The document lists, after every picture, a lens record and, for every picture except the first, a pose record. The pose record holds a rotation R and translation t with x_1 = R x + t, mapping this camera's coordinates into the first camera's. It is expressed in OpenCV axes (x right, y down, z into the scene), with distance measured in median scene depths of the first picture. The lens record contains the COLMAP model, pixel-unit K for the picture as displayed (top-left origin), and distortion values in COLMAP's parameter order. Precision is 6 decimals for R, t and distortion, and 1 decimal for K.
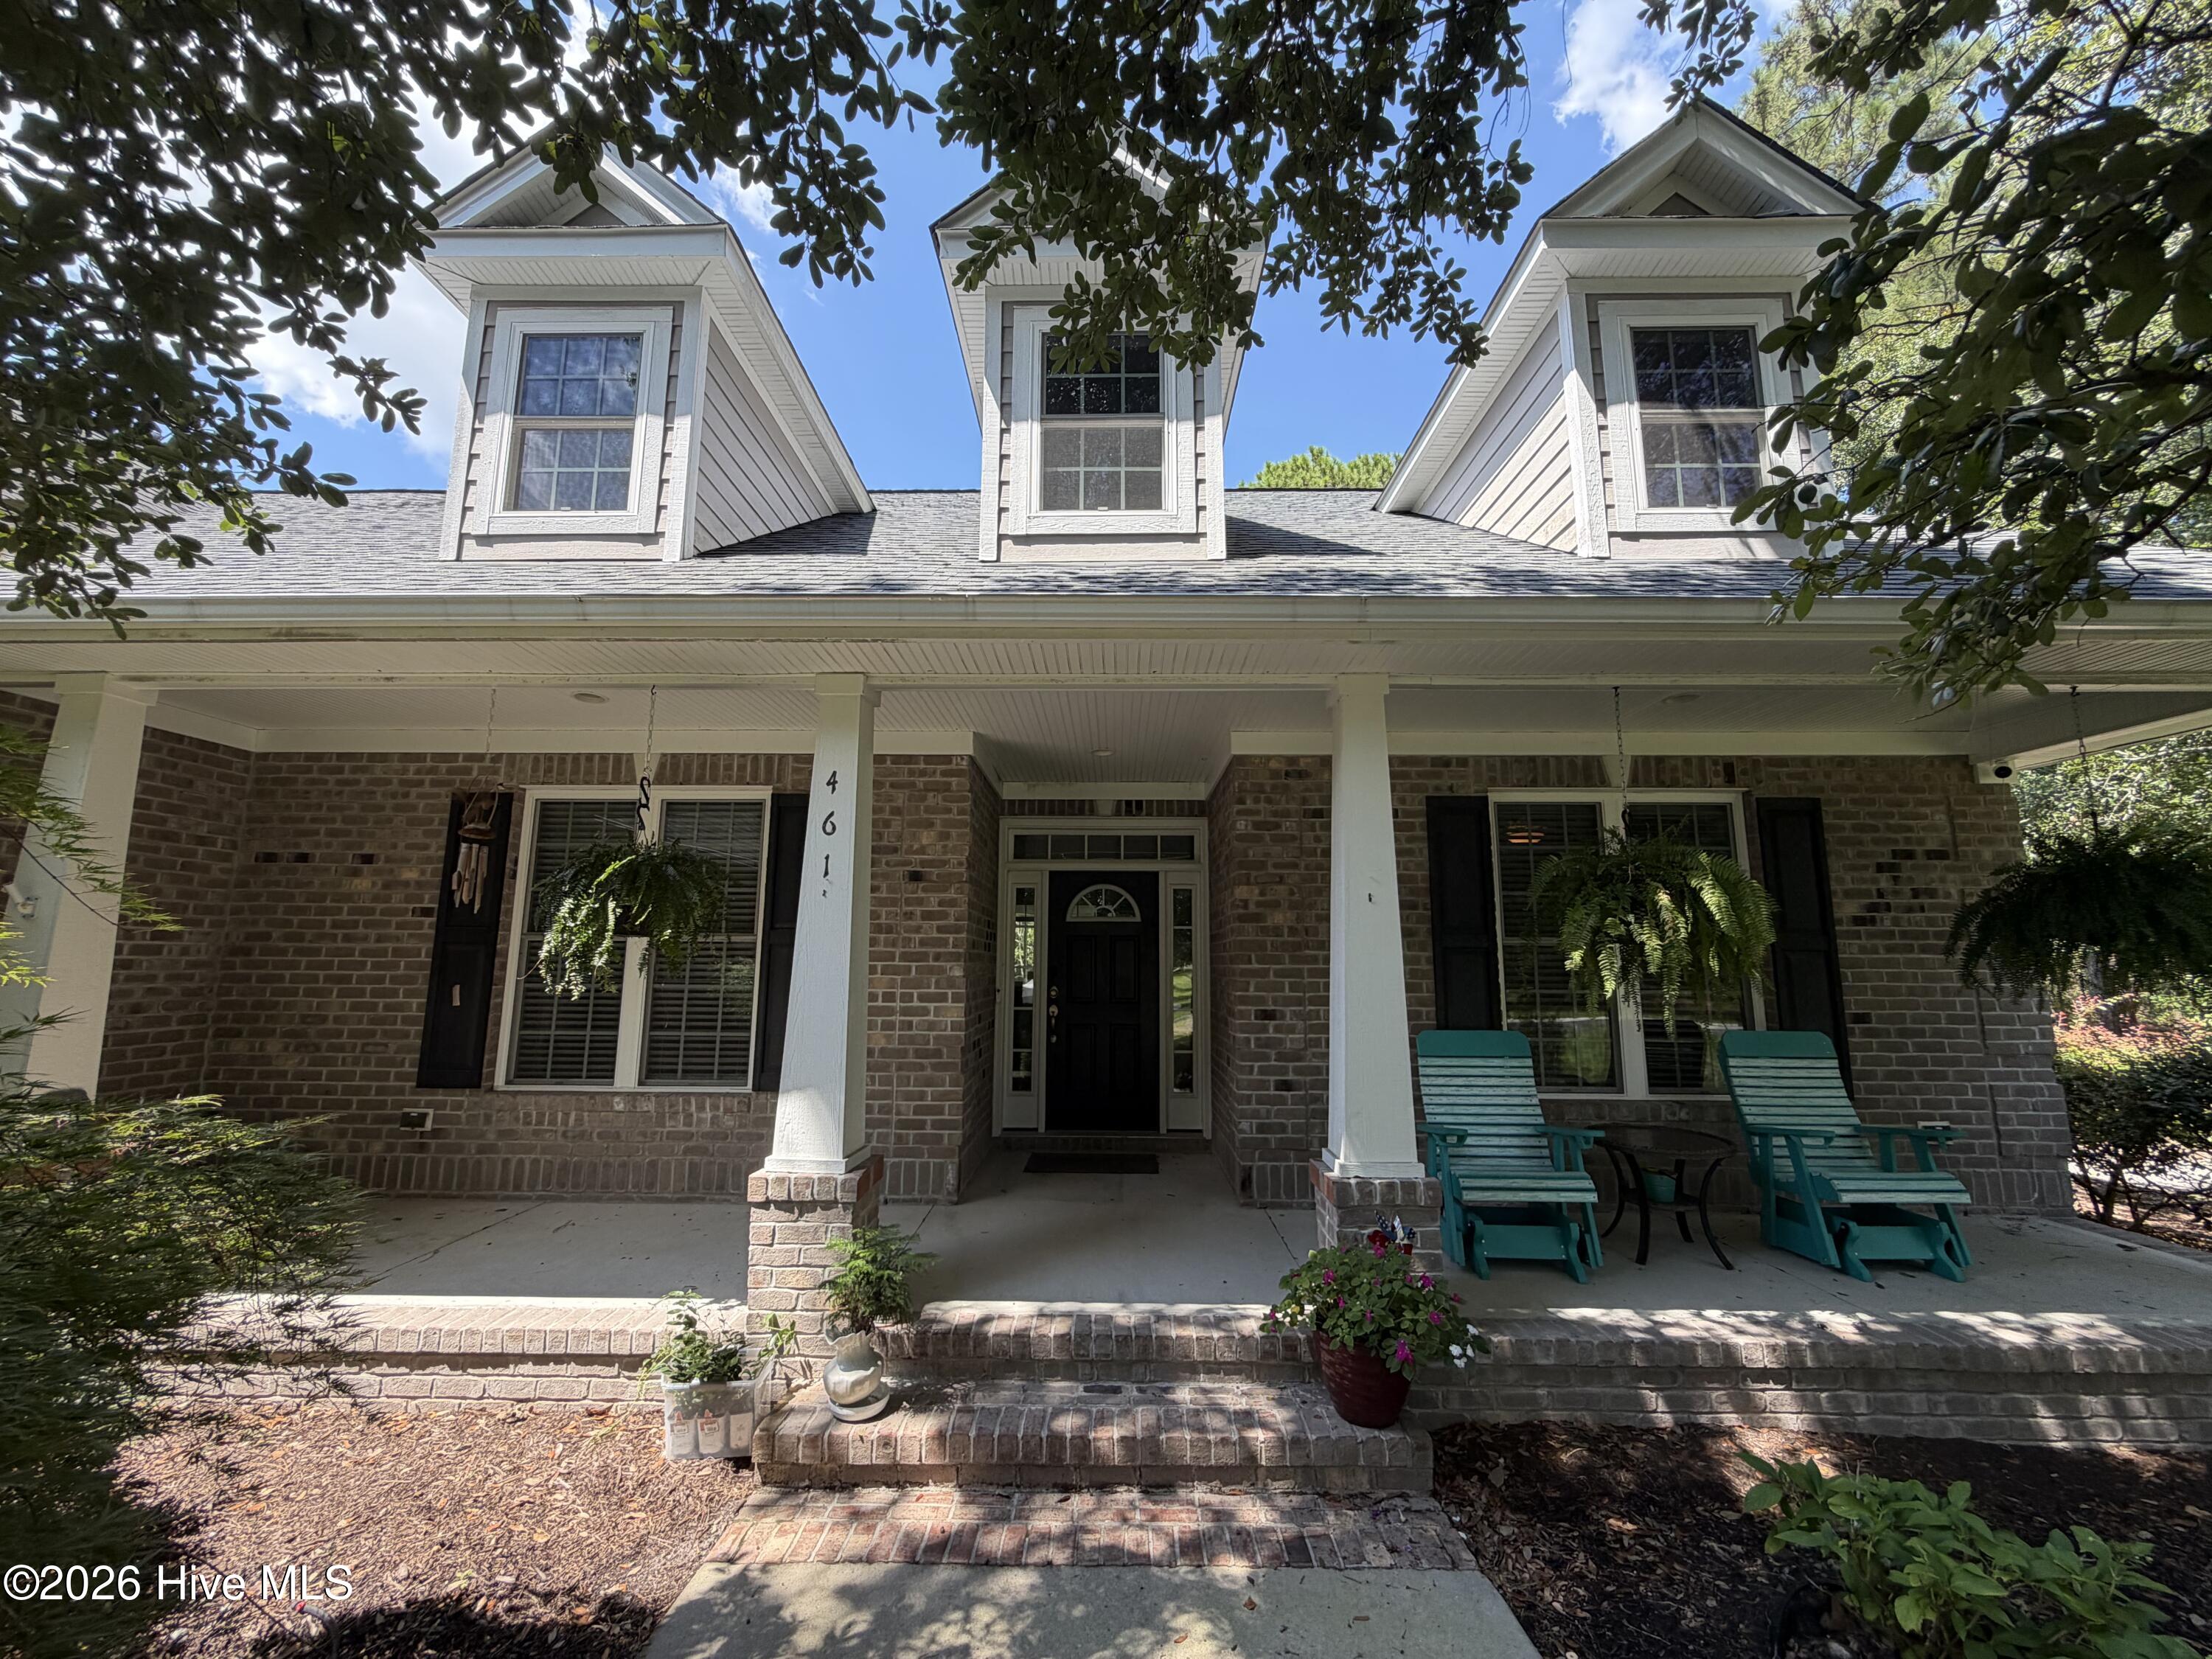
lens RADIAL K [[875.5, 0, 1100.6], [0, 875.5, 829.7], [0, 0, 1]] dist [-0.002776, -0.000505]
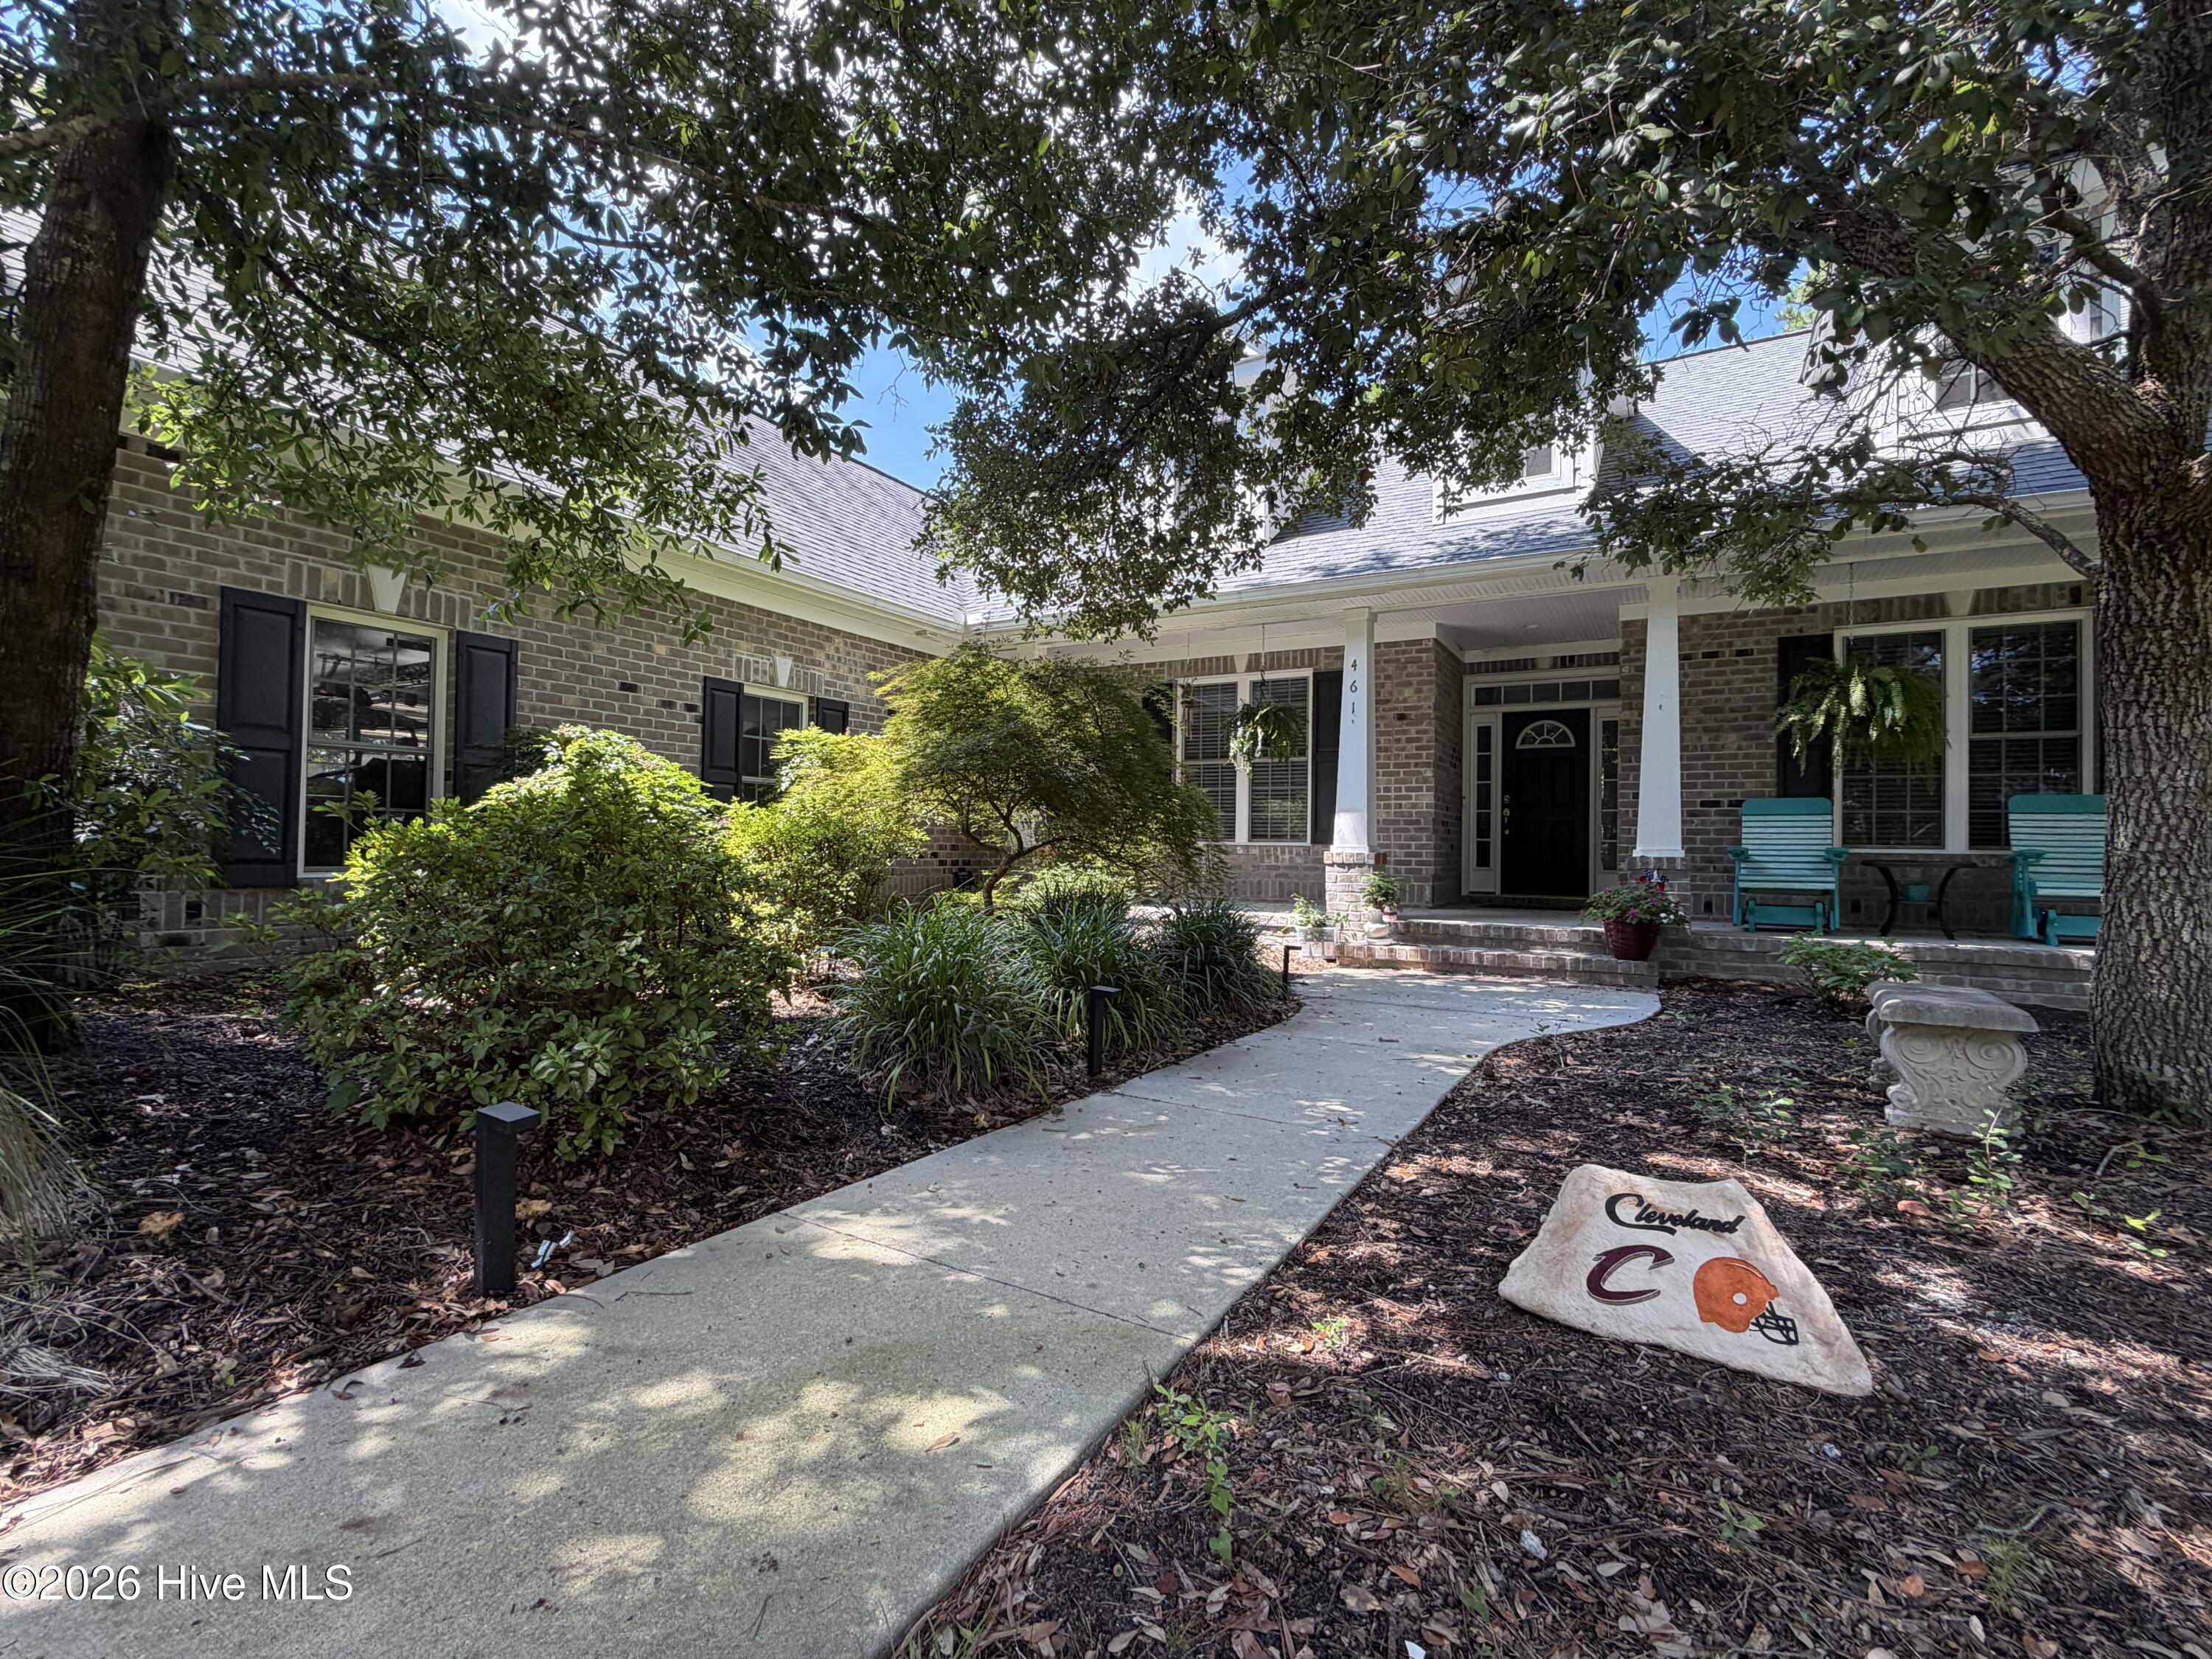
lens RADIAL K [[1016.3, 0, 1106.0], [0, 1016.3, 829.5], [0, 0, 1]] dist [0.003439, 0.000056]
pose [[0.874541, -0.002197, -0.484946, 0.267077], [0.063581, 0.991877, 0.110168, 0.020908], [0.480765, -0.127180, 0.867577, -1.108452]]
